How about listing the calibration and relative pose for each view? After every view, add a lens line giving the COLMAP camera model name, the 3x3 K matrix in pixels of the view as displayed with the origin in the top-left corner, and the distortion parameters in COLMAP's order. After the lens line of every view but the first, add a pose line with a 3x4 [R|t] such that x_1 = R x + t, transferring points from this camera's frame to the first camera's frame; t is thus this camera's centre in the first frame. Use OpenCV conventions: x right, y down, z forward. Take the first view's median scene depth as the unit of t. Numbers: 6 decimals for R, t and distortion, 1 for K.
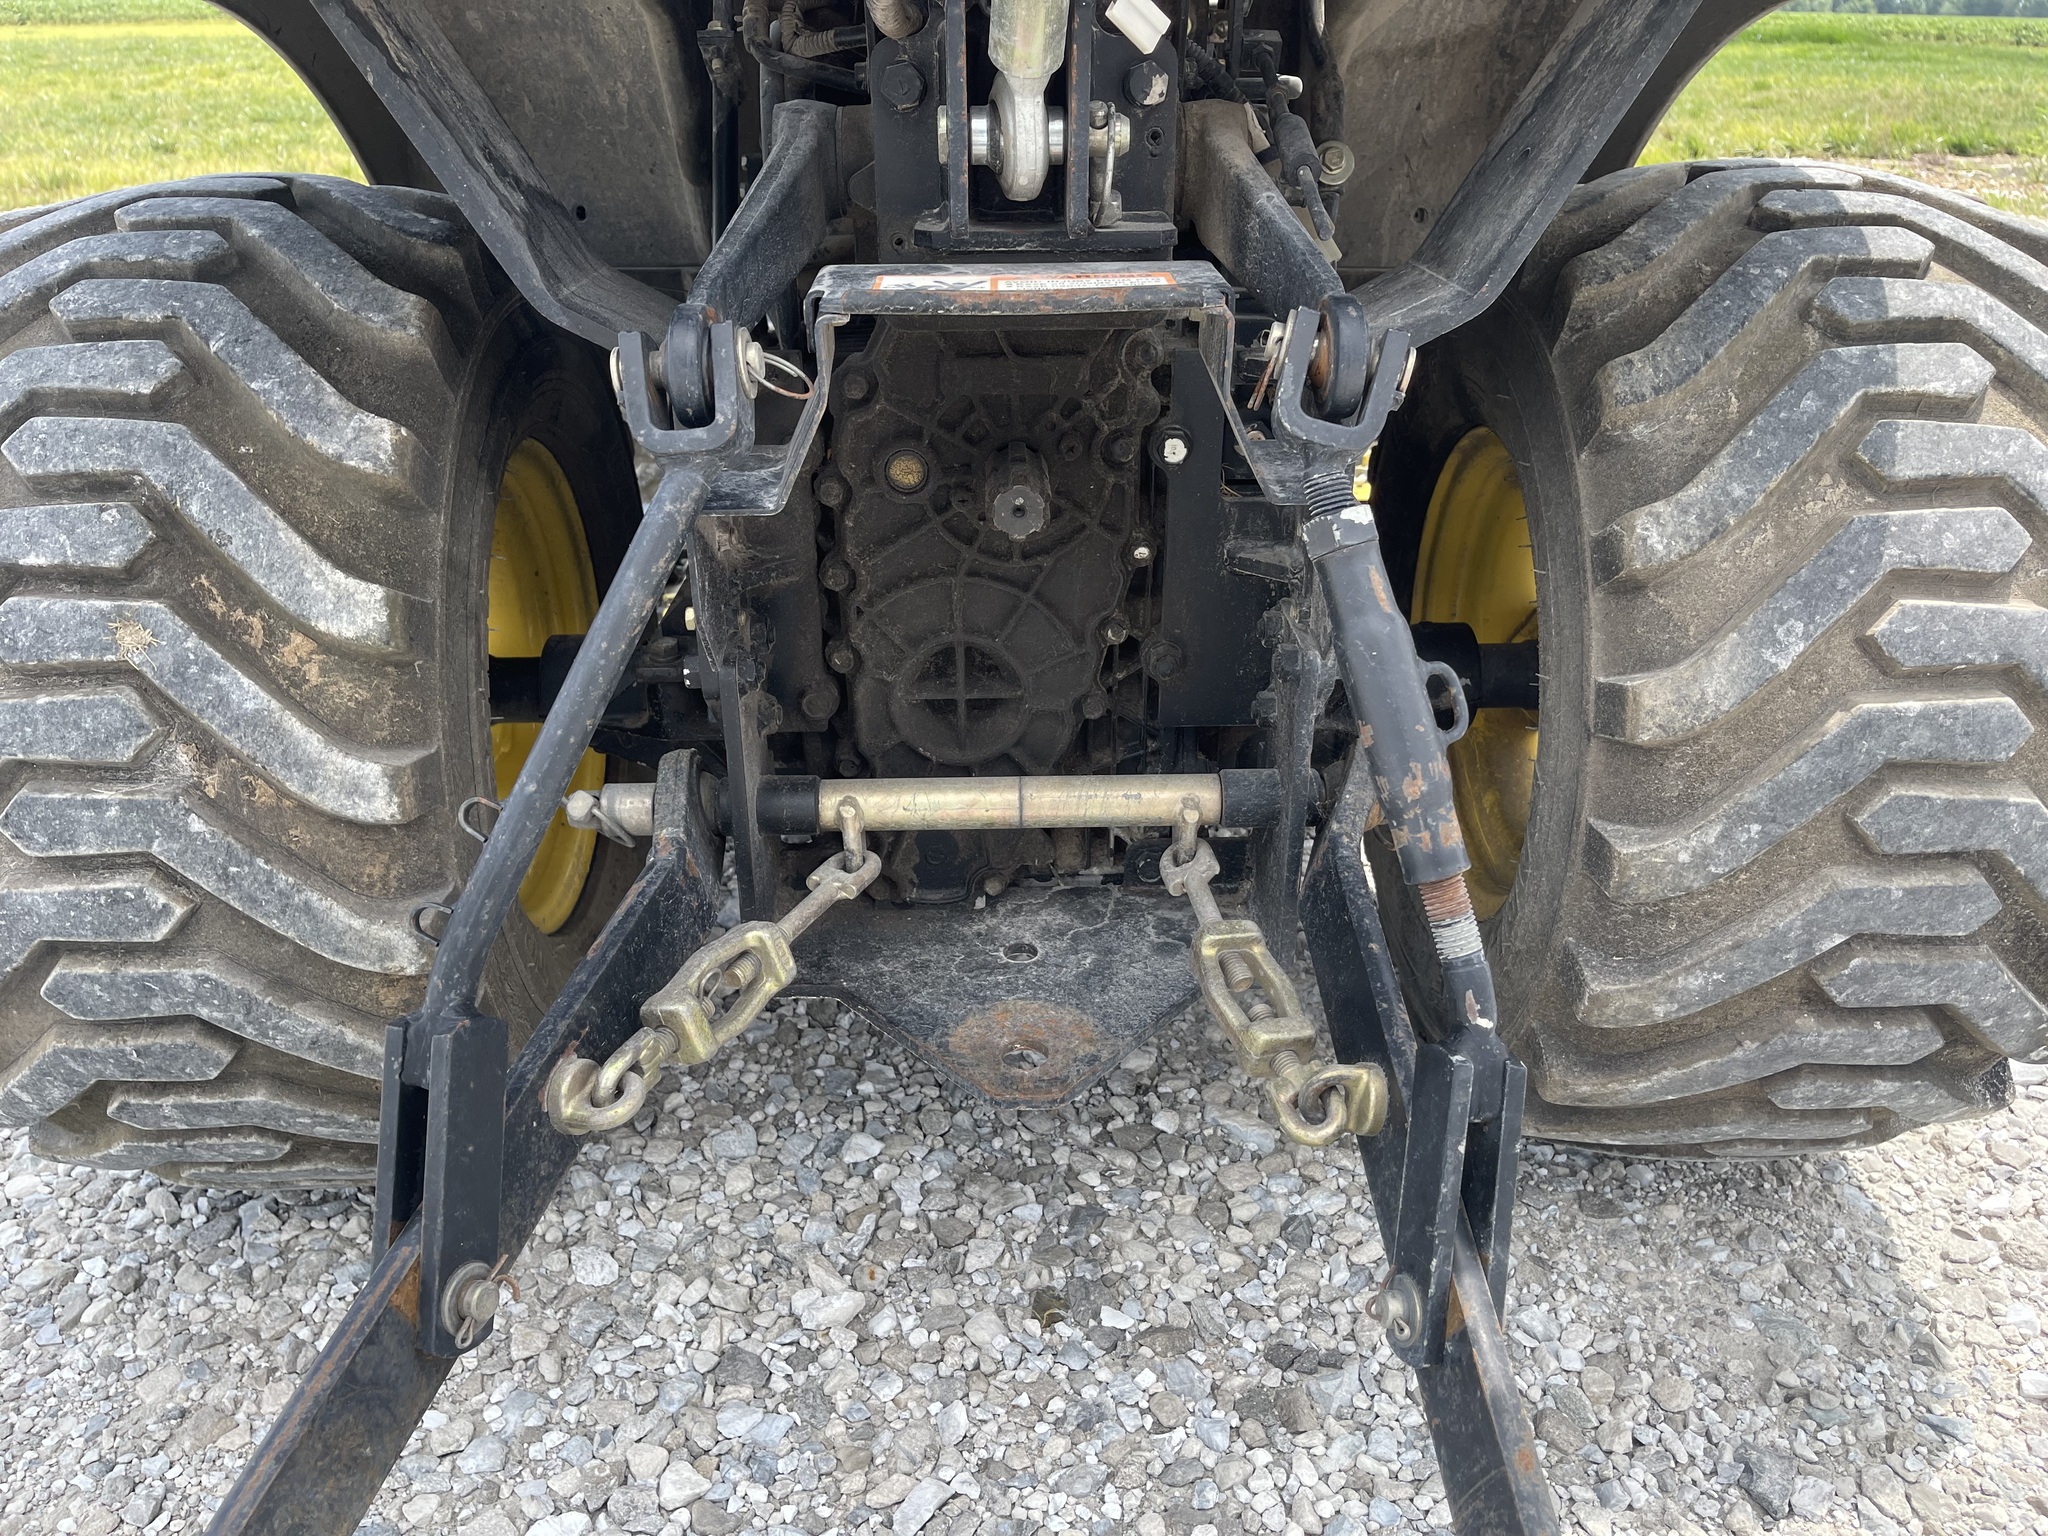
lens RADIAL K [[1538.2, 0, 1024.0], [0, 1538.2, 768.0], [0, 0, 1]] dist [0.027633, -0.004023]
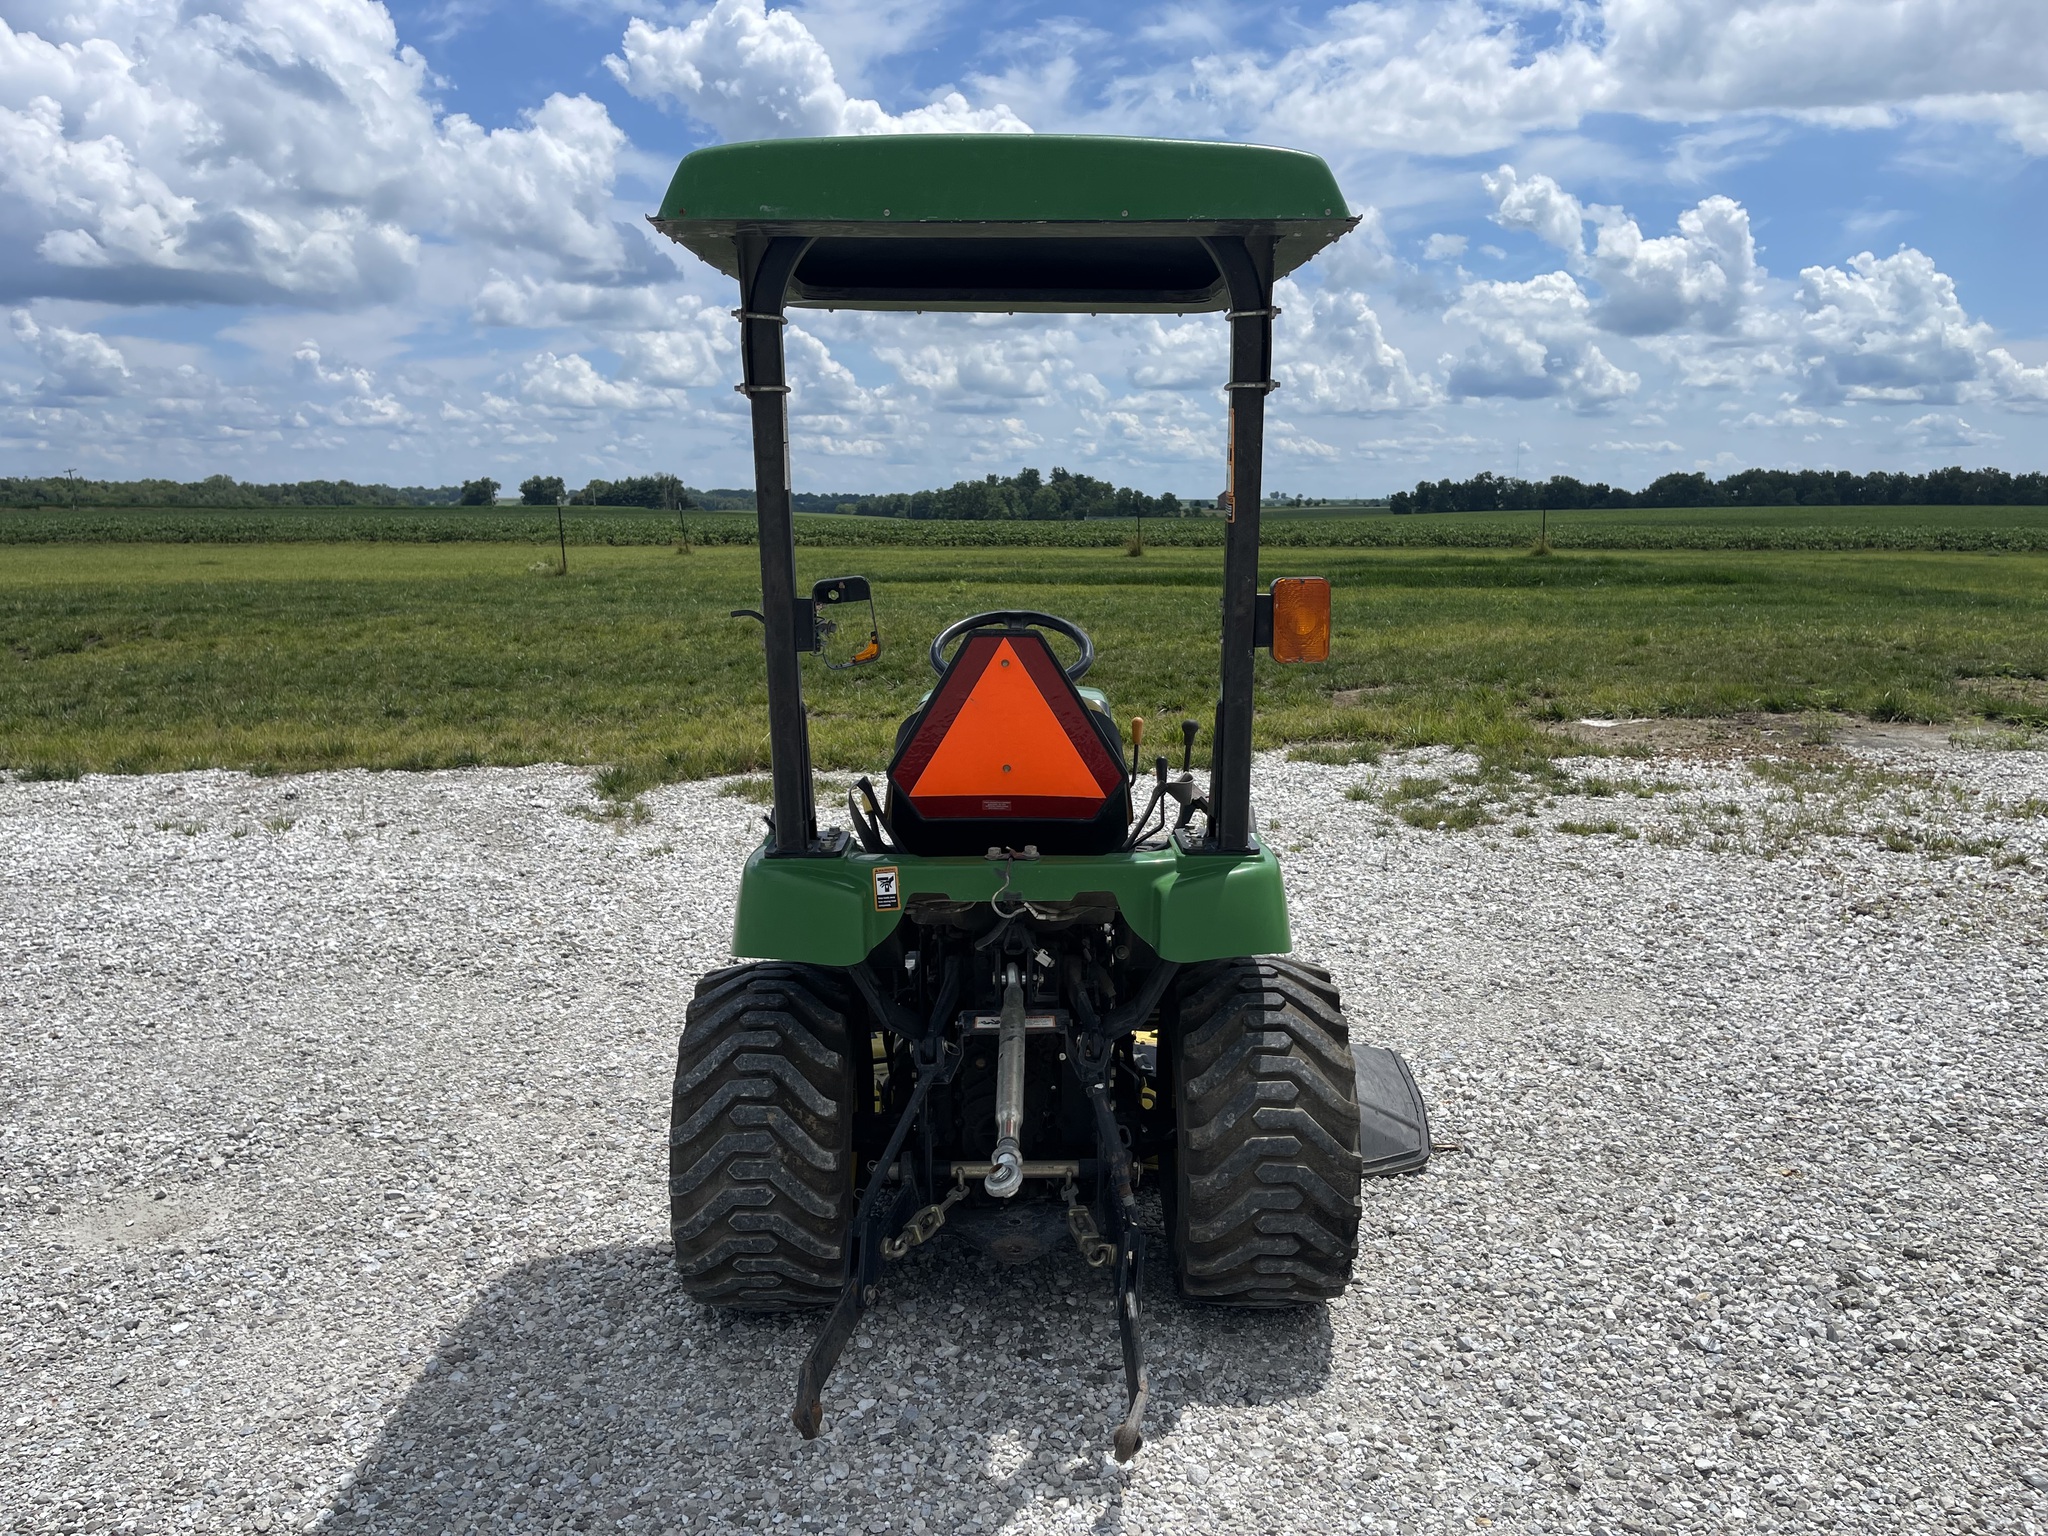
lens RADIAL K [[1538.2, 0, 1024.0], [0, 1538.2, 768.0], [0, 0, 1]] dist [0.027633, -0.004023]
pose [[0.999818, 0.000844, -0.019066, 0.081168], [-0.006154, 0.959923, -0.280195, 0.126580], [0.018065, 0.280261, 0.959754, -2.417245]]
